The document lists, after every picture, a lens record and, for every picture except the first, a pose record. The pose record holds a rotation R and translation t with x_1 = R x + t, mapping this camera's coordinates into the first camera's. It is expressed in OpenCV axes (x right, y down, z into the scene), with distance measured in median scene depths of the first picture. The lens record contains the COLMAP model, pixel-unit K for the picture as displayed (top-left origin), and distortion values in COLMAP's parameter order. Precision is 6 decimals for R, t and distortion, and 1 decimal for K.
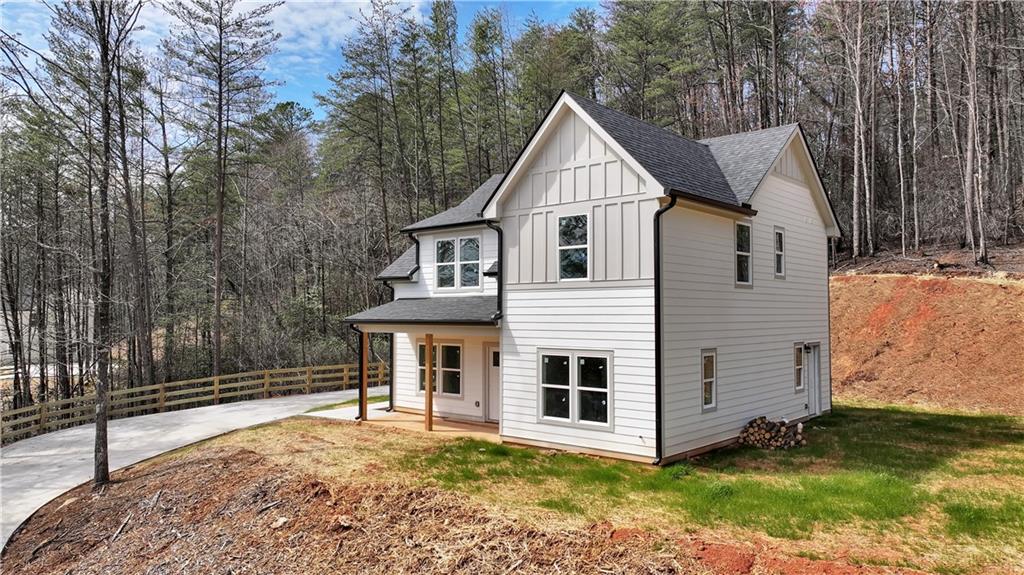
lens RADIAL K [[720.6, 0, 512.0], [0, 720.6, 287.5], [0, 0, 1]] dist [0.006153, -0.003281]
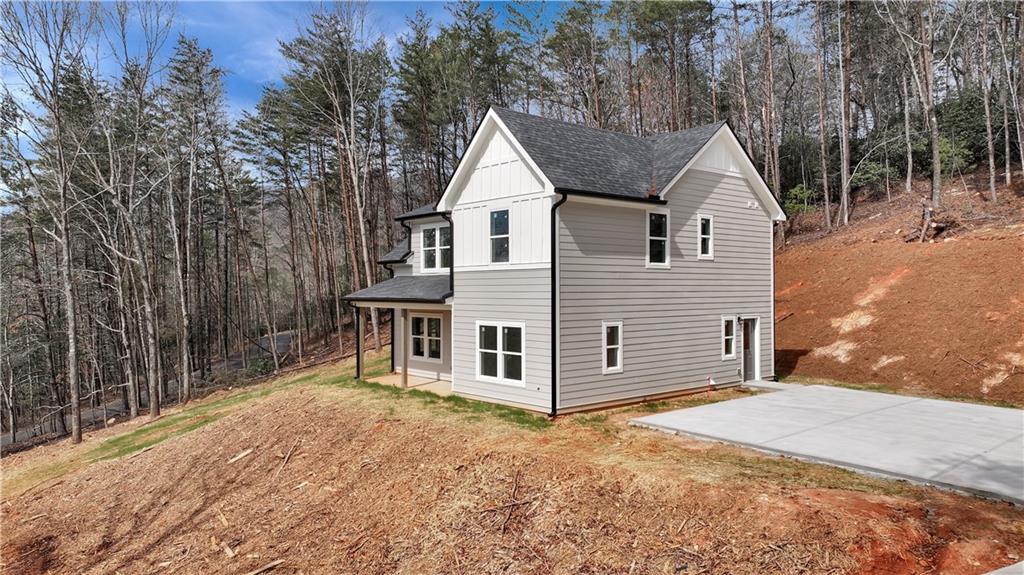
lens RADIAL K [[720.6, 0, 512.0], [0, 720.6, 287.5], [0, 0, 1]] dist [0.006153, -0.003281]
pose [[0.990176, -0.002435, -0.139803, 0.256191], [0.007113, 0.999431, 0.032970, -0.008994], [0.139643, -0.033640, 0.989630, -0.182378]]
